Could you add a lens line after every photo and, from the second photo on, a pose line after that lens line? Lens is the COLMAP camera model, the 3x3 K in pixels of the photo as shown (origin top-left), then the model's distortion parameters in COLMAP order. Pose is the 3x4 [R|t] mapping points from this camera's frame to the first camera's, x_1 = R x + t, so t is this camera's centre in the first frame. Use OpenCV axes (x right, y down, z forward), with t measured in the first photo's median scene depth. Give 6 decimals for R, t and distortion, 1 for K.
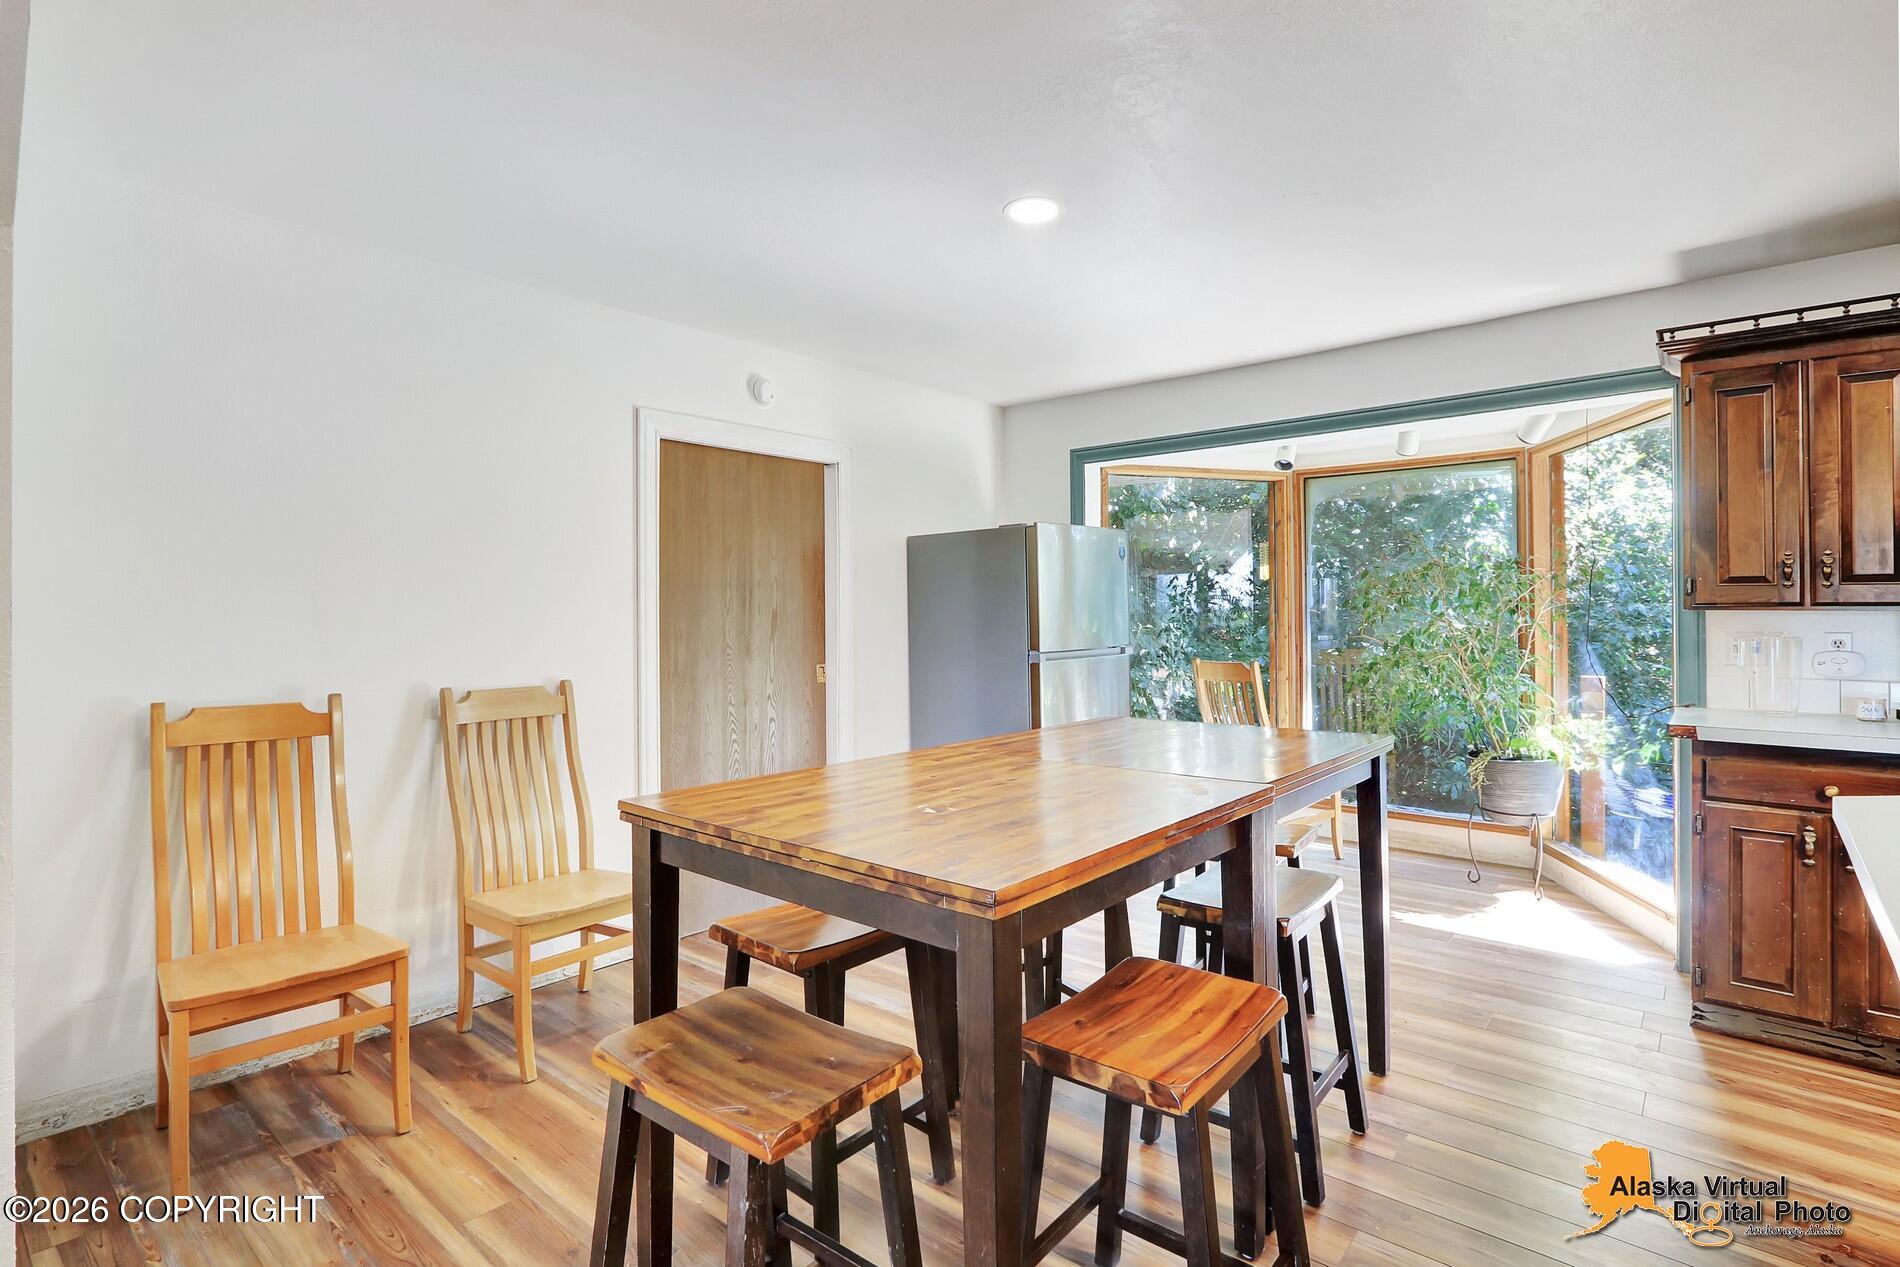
lens RADIAL K [[907.8, 0, 952.3], [0, 907.8, 608.1], [0, 0, 1]] dist [-0.020165, 0.002659]
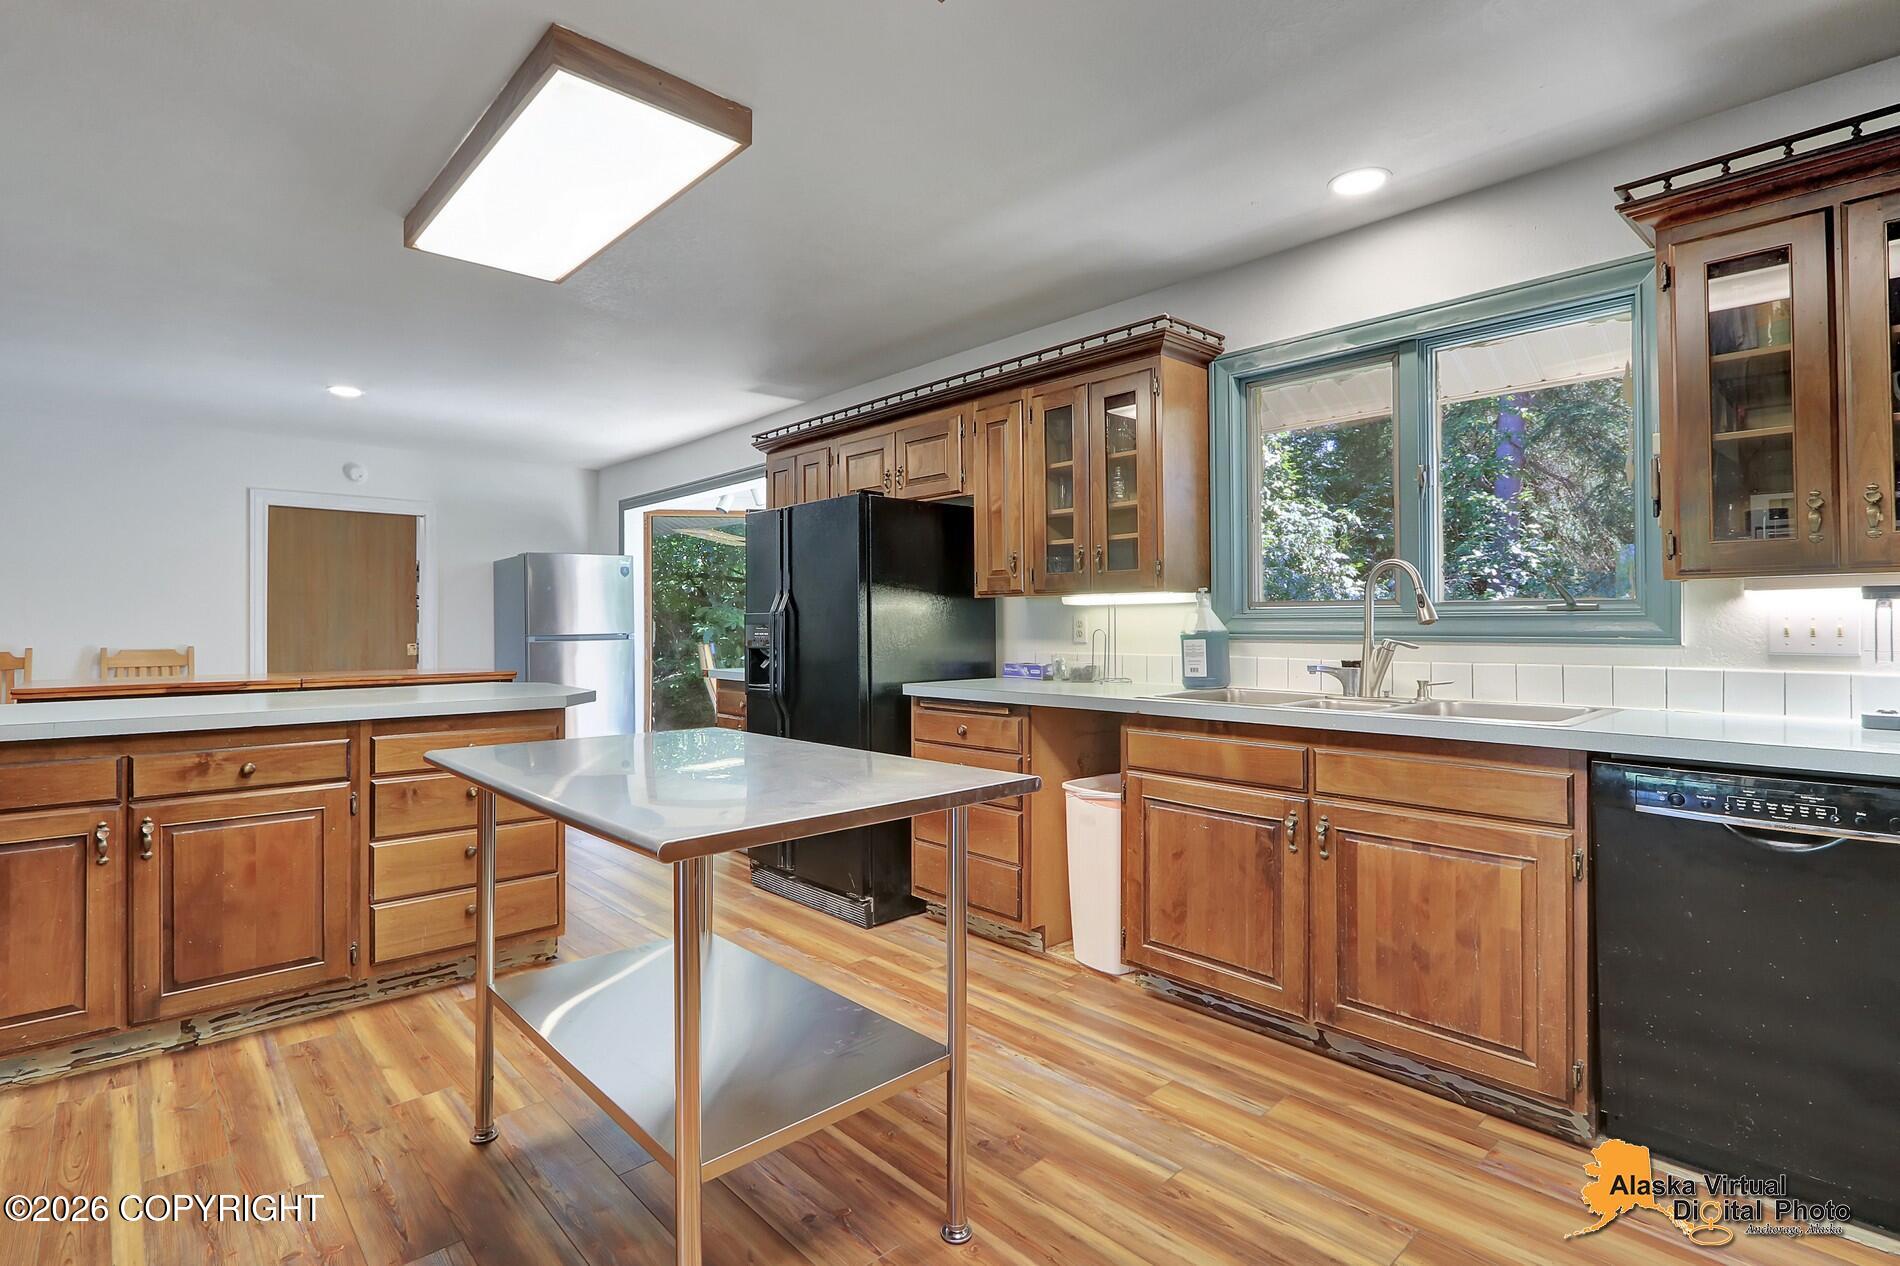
lens RADIAL K [[907.8, 0, 952.0], [0, 907.8, 620.2], [0, 0, 1]] dist [-0.020165, 0.002659]
pose [[0.994656, -0.000600, -0.103244, 1.408928], [0.000274, 0.999995, -0.003168, 0.039188], [0.103246, 0.003123, 0.994651, -0.664684]]
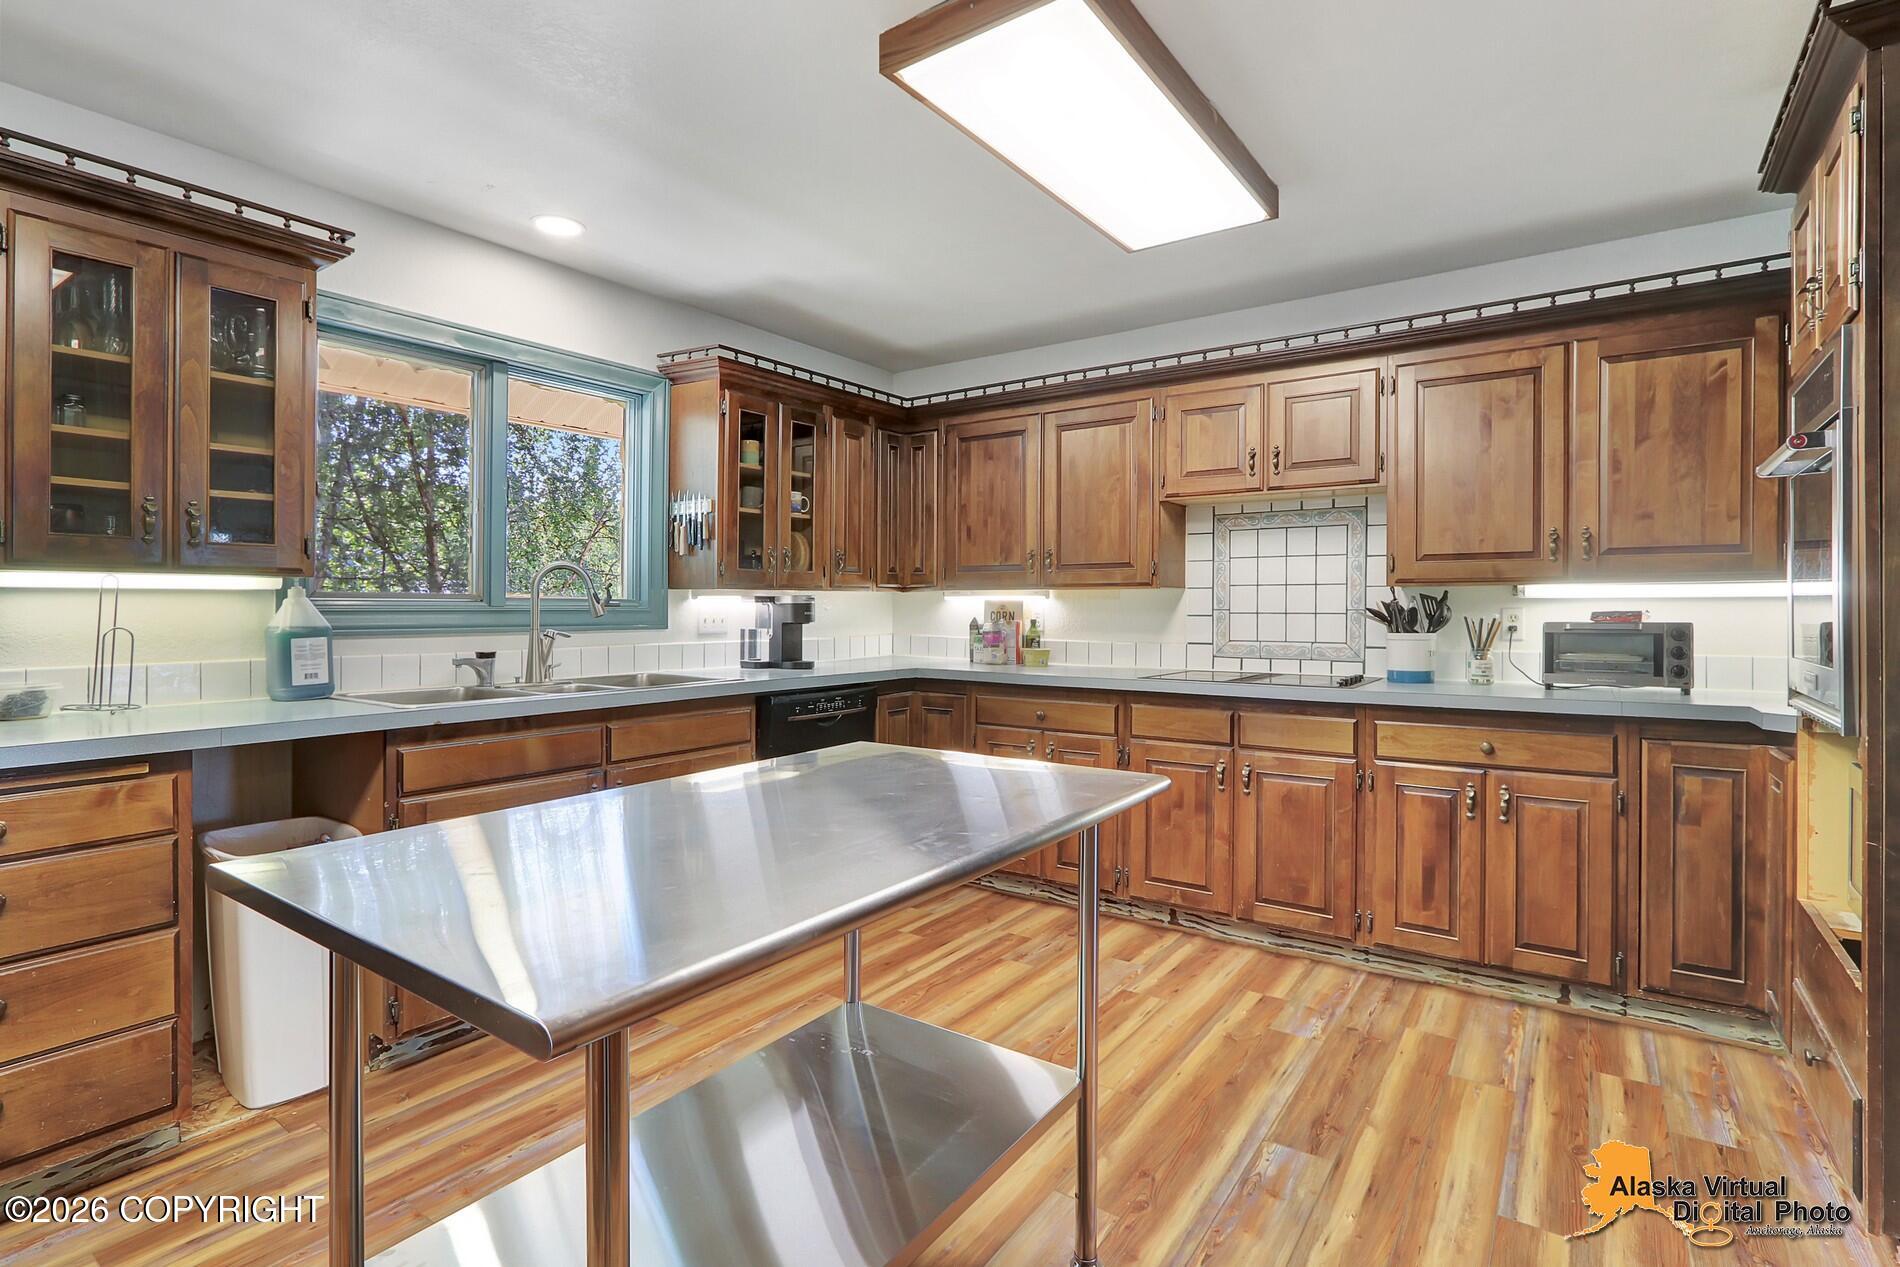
lens RADIAL K [[907.8, 0, 953.5], [0, 907.8, 599.8], [0, 0, 1]] dist [-0.020165, 0.002659]
pose [[-0.096816, 0.011678, 0.995234, 0.630959], [-0.000735, 0.999930, -0.011804, 0.032455], [-0.995302, -0.001874, -0.096800, -0.049023]]
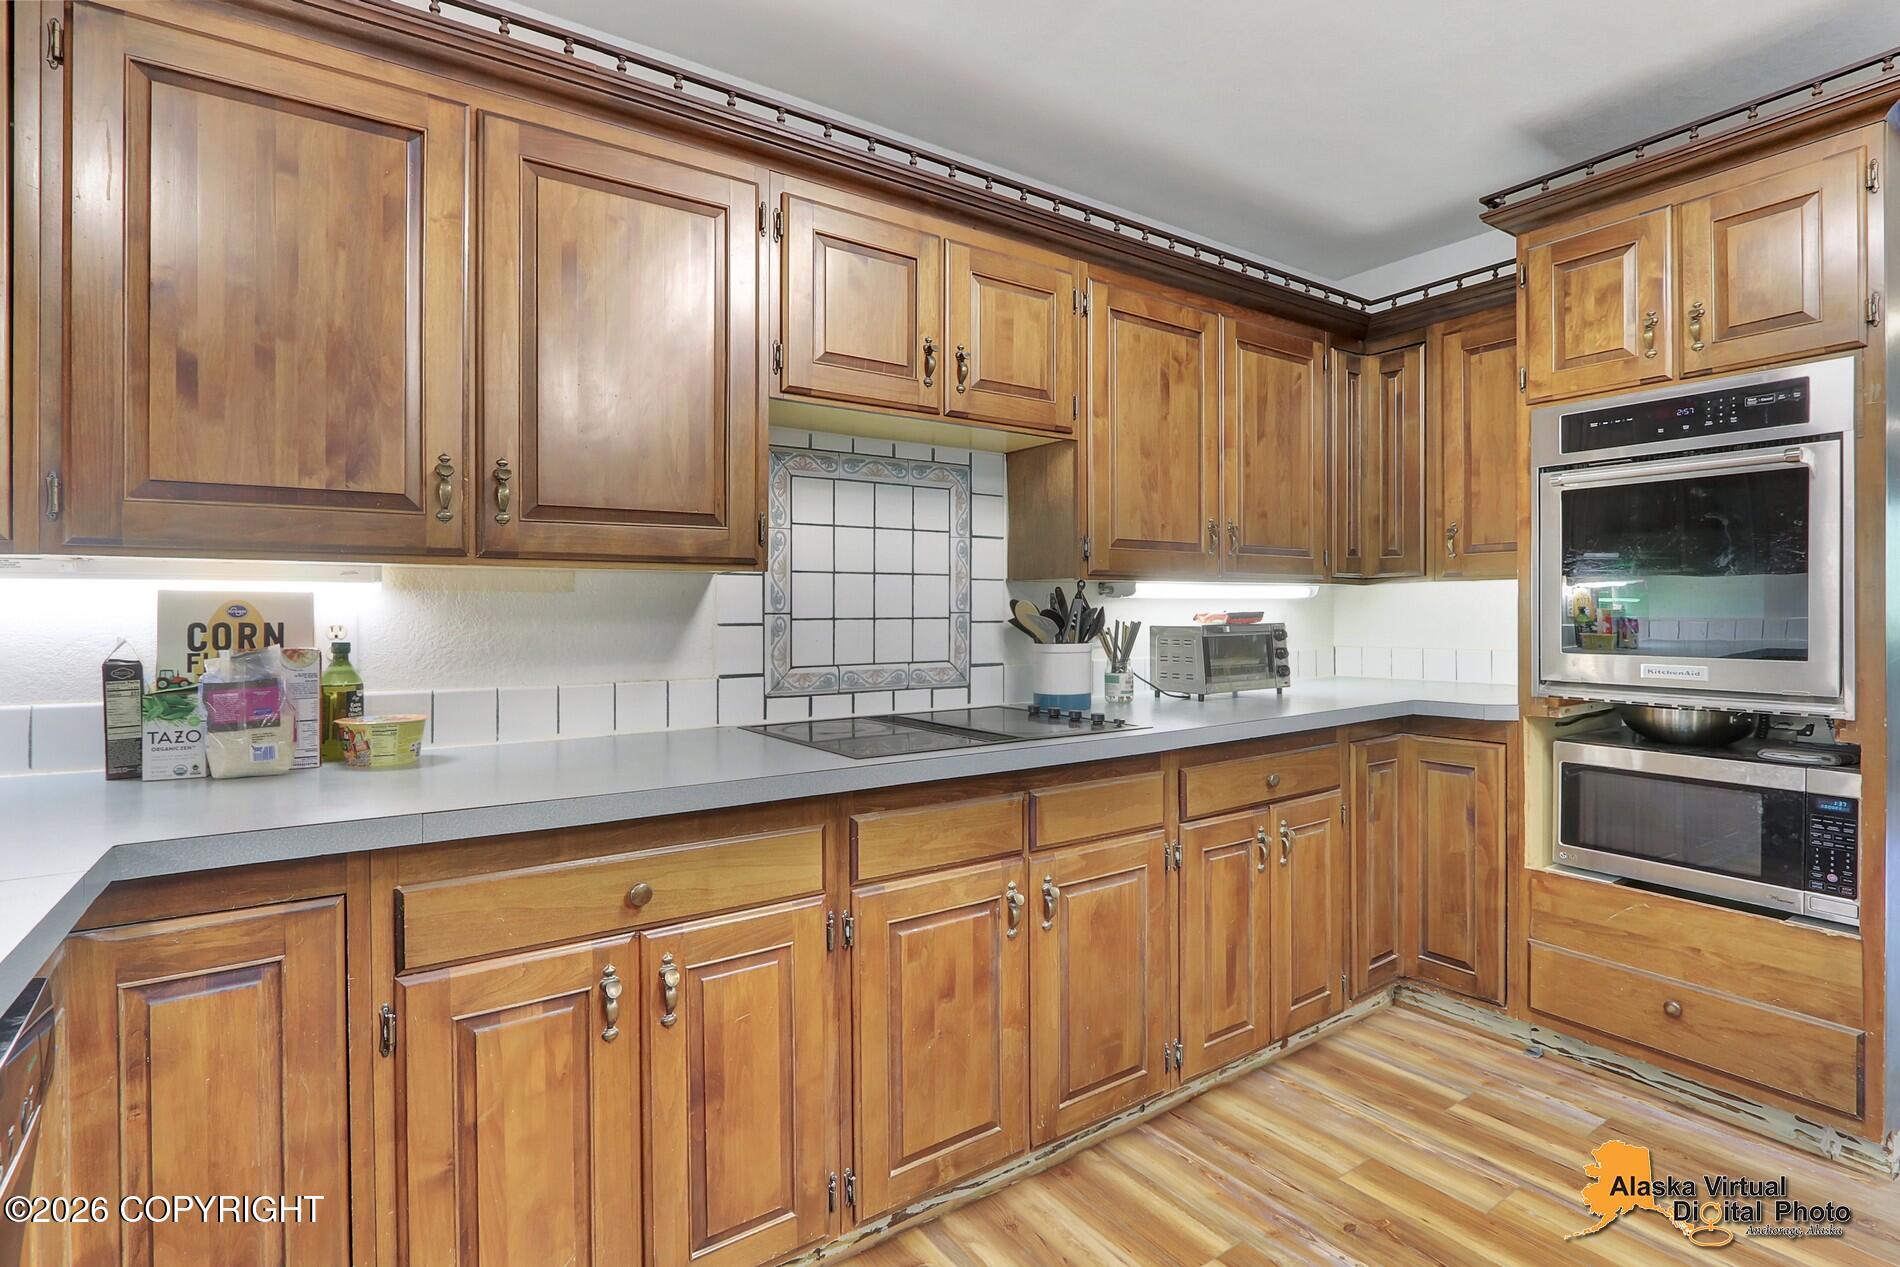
lens RADIAL K [[907.8, 0, 935.9], [0, 907.8, 610.1], [0, 0, 1]] dist [-0.020165, 0.002659]
pose [[-0.964559, 0.006131, 0.263794, 1.633509], [0.006548, 0.999978, 0.000702, 0.028488], [-0.263784, 0.002404, -0.964579, 0.132378]]
